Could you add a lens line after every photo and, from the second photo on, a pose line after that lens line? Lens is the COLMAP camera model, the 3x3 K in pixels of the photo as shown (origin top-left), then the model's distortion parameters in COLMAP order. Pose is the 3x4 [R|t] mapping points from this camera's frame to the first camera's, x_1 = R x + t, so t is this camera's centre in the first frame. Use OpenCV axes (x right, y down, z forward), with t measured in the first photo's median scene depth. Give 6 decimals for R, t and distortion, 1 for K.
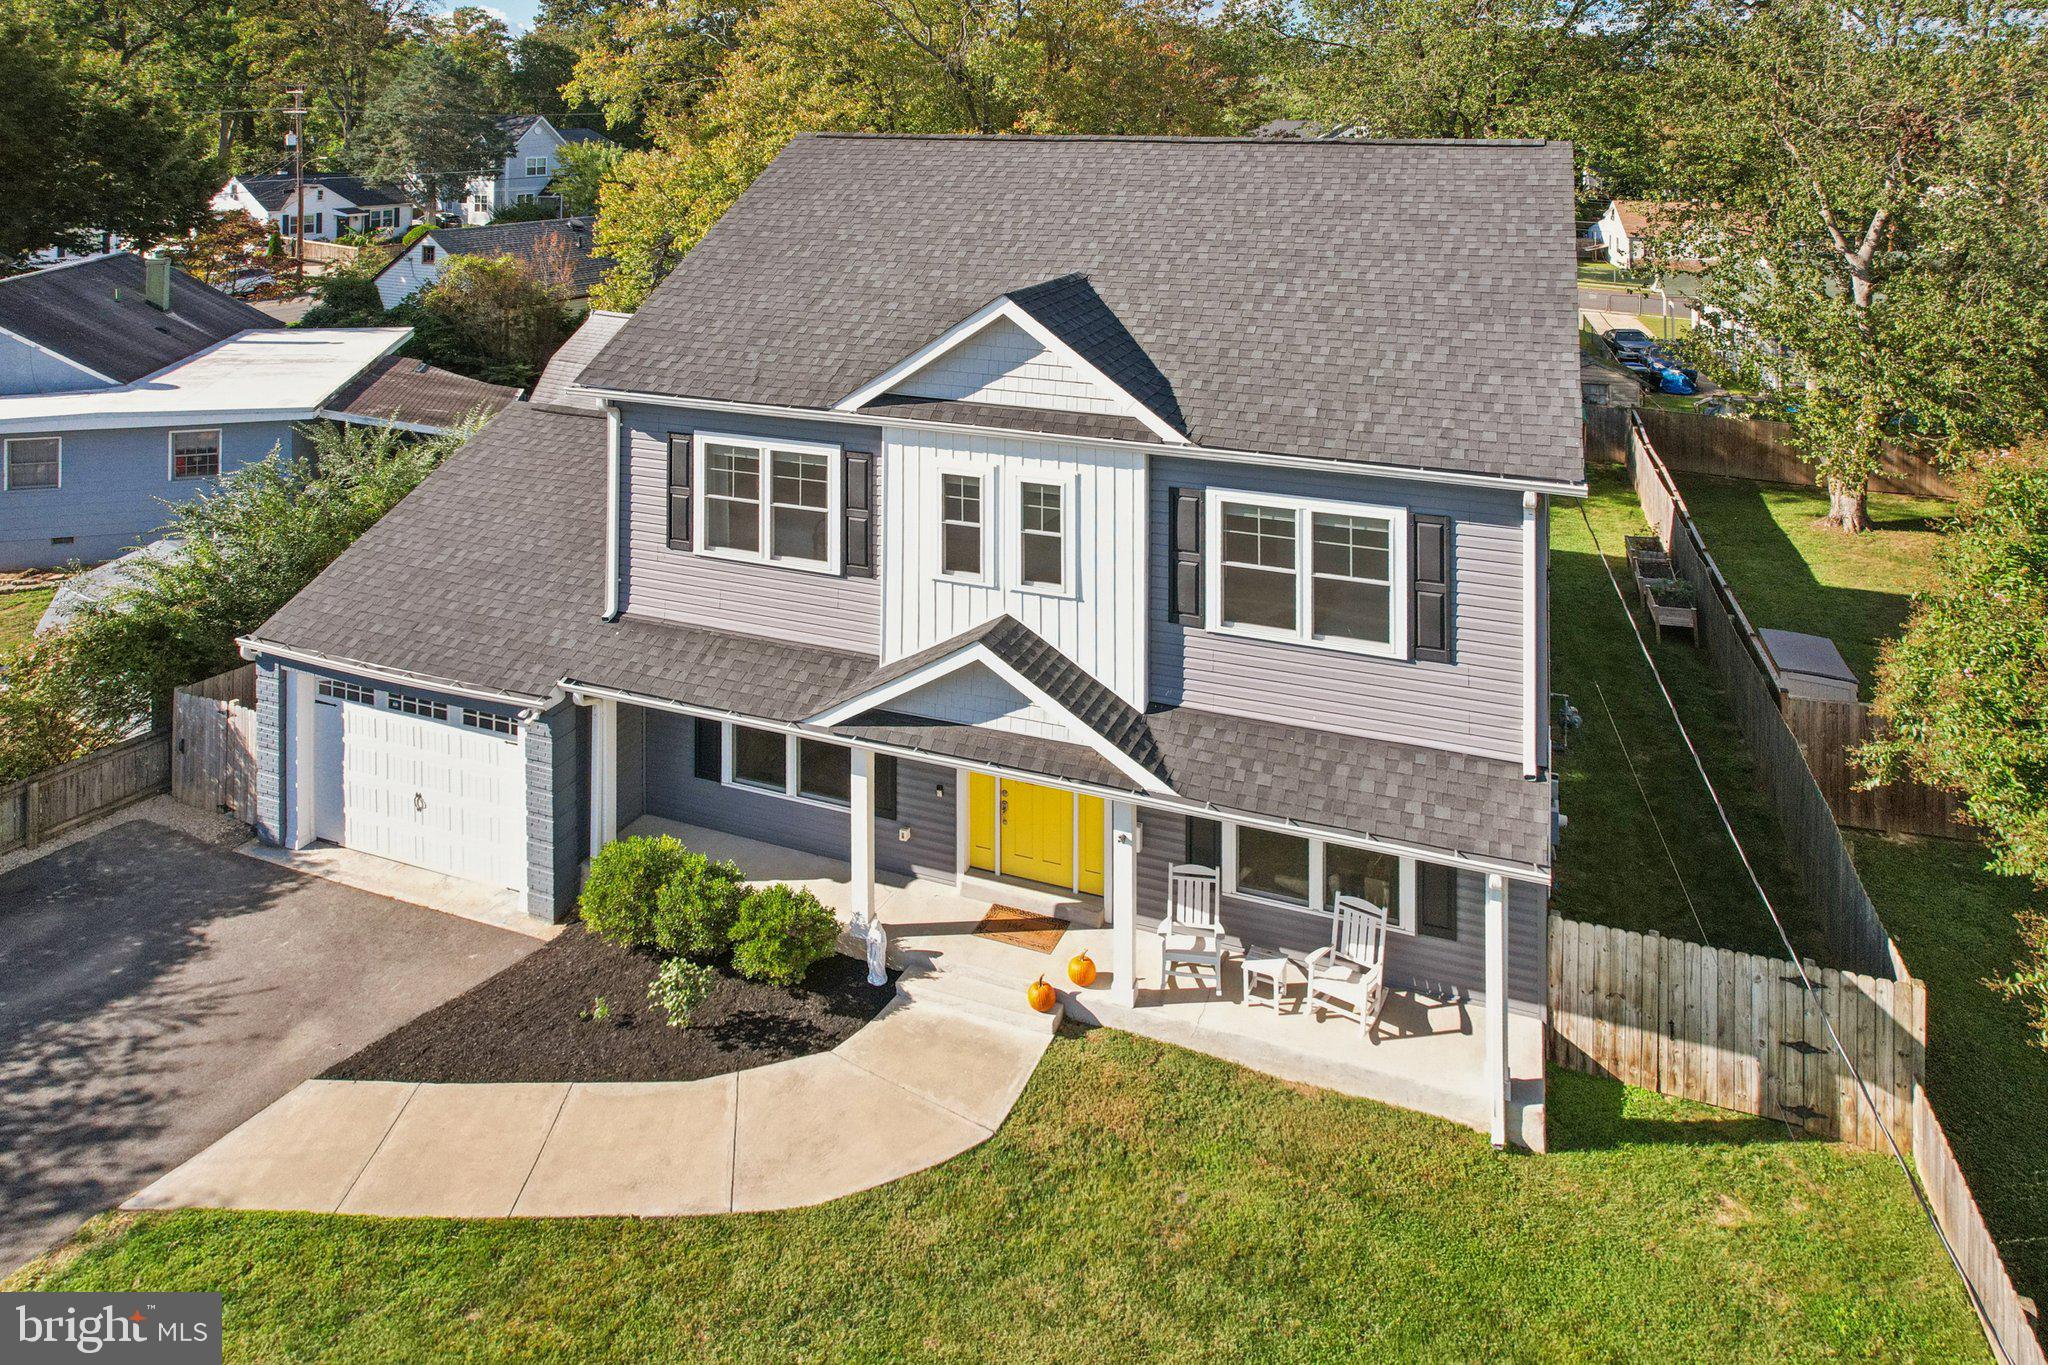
lens RADIAL K [[1289.4, 0, 1040.3], [0, 1289.4, 638.4], [0, 0, 1]] dist [-0.033940, 0.022826]
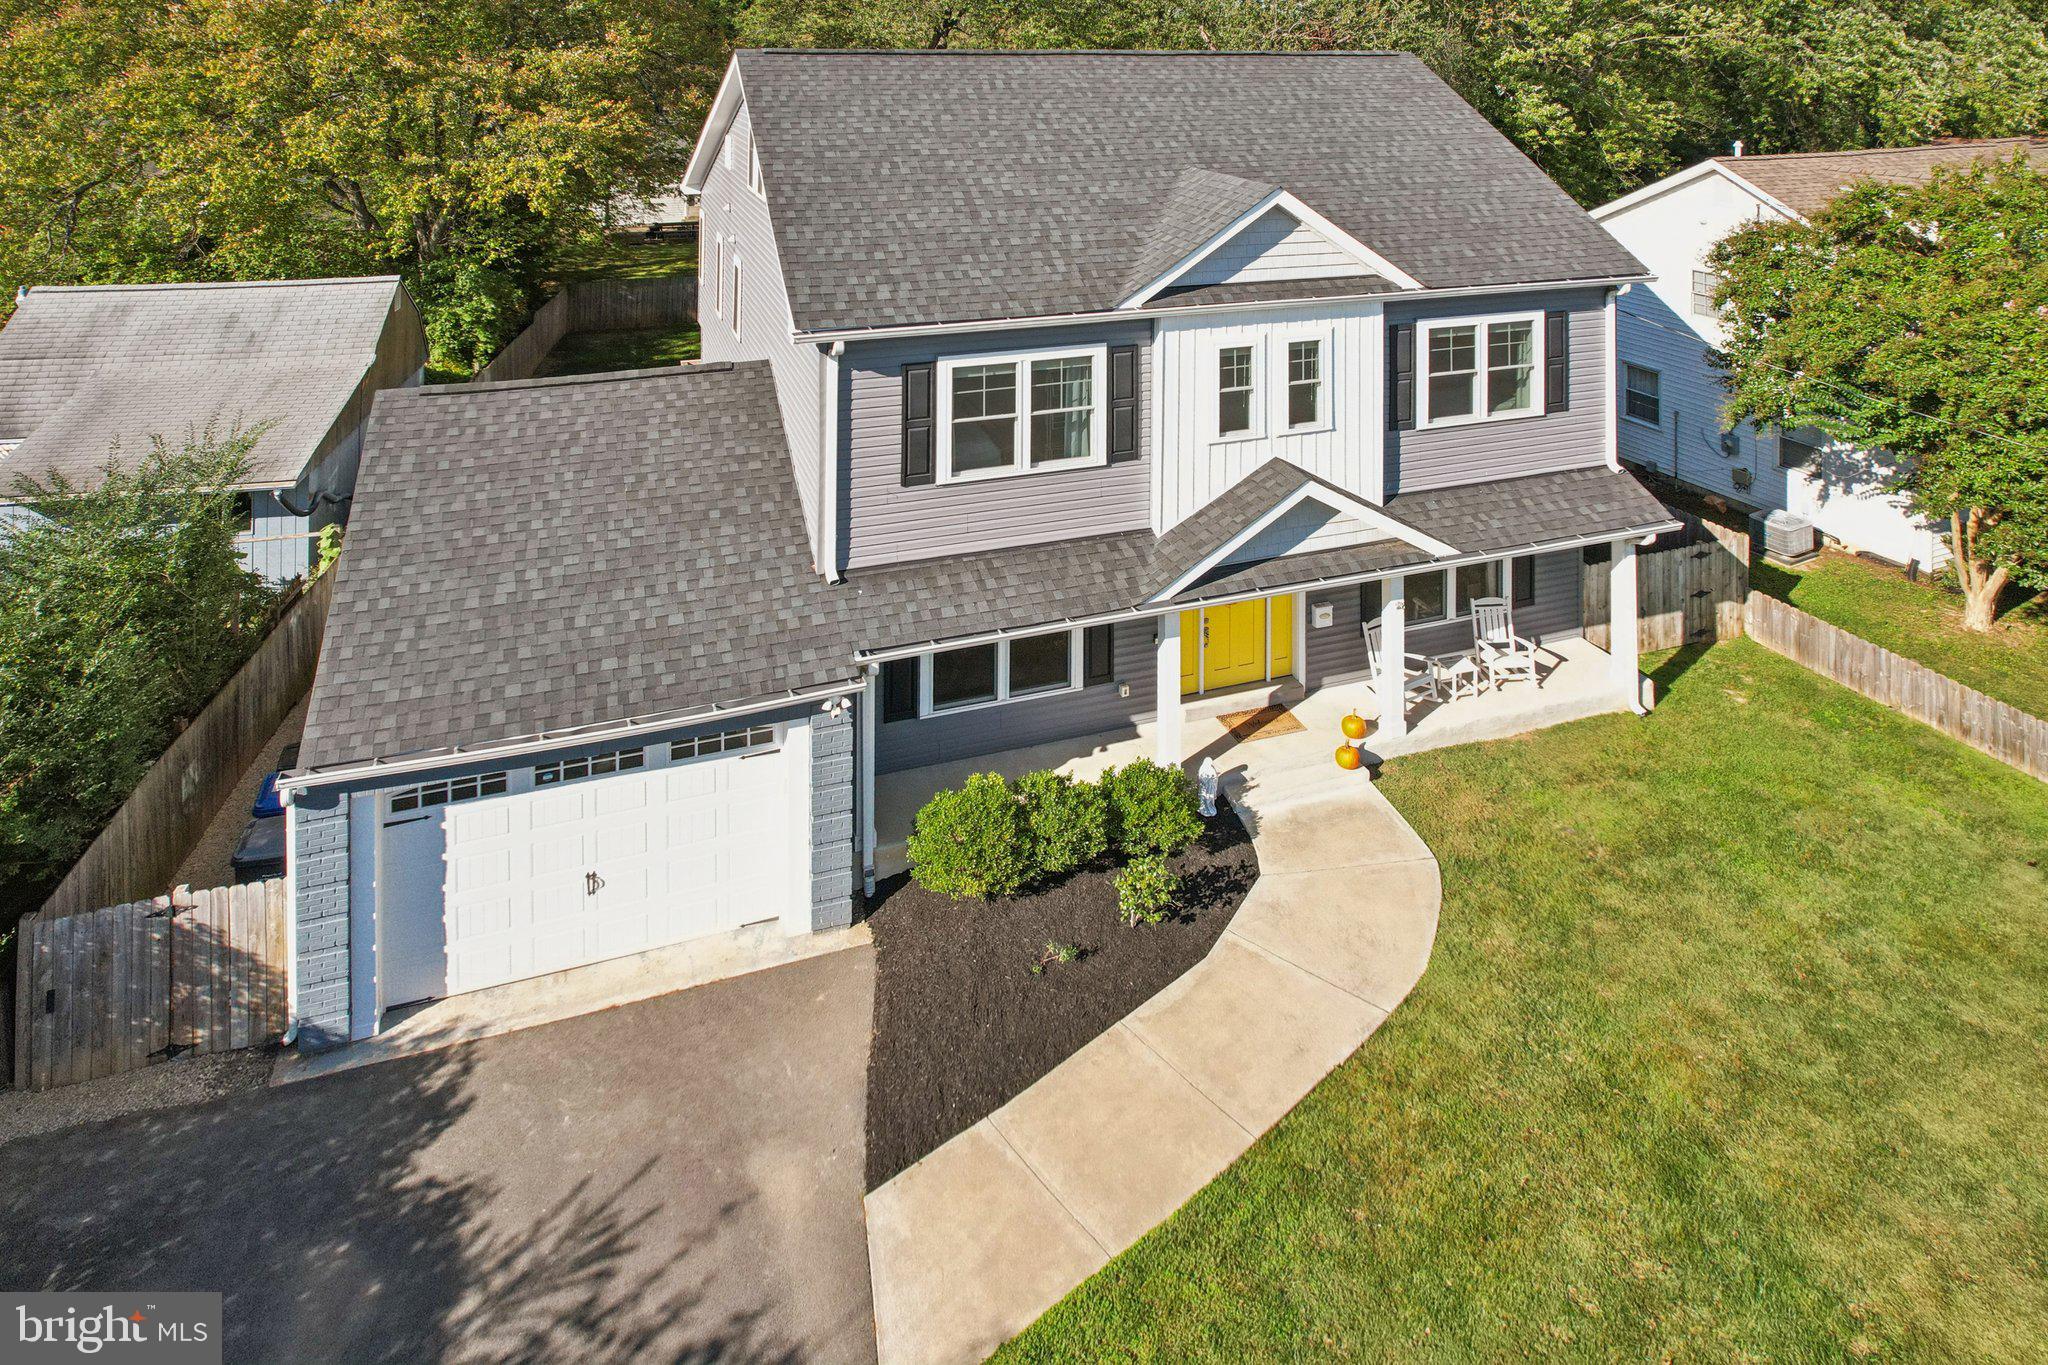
lens RADIAL K [[1249.6, 0, 816.8], [0, 1249.6, 520.8], [0, 0, 1]] dist [-0.006264, -0.006328]
pose [[0.747841, -0.244905, 0.617053, -1.025952], [0.242936, 0.965955, 0.088955, -0.161278], [-0.617831, 0.083380, 0.781877, 0.362373]]
